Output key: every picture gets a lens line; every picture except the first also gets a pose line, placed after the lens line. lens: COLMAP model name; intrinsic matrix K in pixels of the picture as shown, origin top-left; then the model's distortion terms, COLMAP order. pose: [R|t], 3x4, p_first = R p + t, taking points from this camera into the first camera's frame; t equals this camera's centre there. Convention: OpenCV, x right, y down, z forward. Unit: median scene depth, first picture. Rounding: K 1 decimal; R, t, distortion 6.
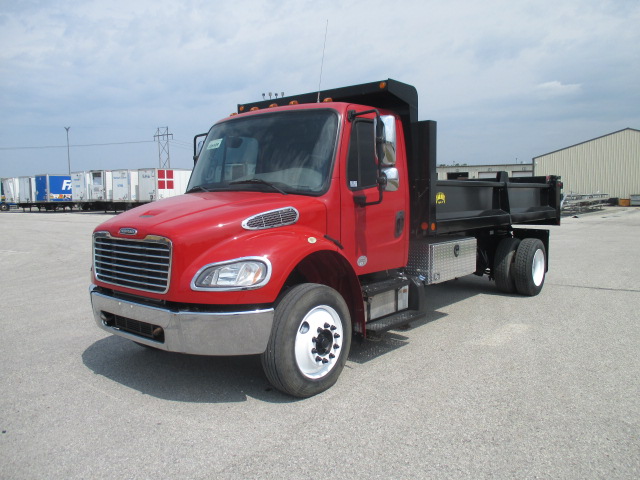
lens RADIAL K [[520.1, 0, 321.7], [0, 520.1, 231.0], [0, 0, 1]] dist [-0.041695, 0.001075]
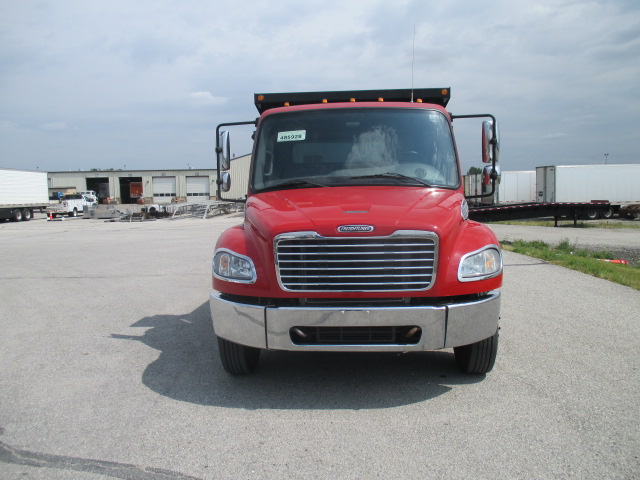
lens RADIAL K [[529.0, 0, 320.0], [0, 529.0, 240.0], [0, 0, 1]] dist [-0.024759, 0.007377]
pose [[0.810988, -0.053874, 0.582577, -0.896722], [0.051598, 0.998457, 0.020505, -0.001880], [-0.582783, 0.013430, 0.812517, 0.279171]]
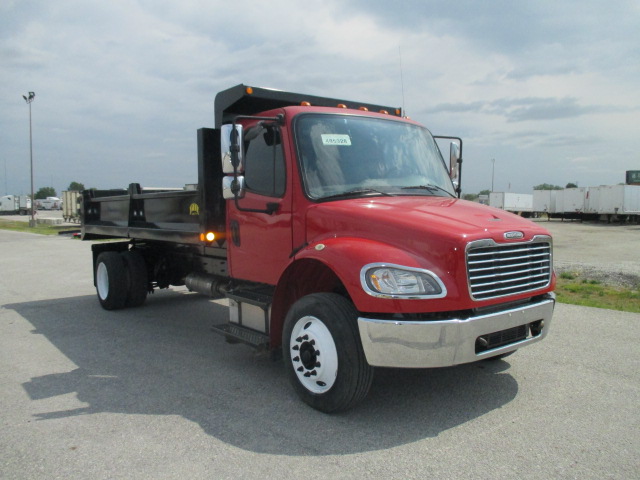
lens RADIAL K [[529.0, 0, 320.0], [0, 529.0, 240.0], [0, 0, 1]] dist [-0.024759, 0.007377]
pose [[0.227478, -0.055261, 0.972214, -1.310734], [0.079665, 0.996098, 0.037979, -0.051514], [-0.970519, 0.068812, 0.230993, 1.053360]]
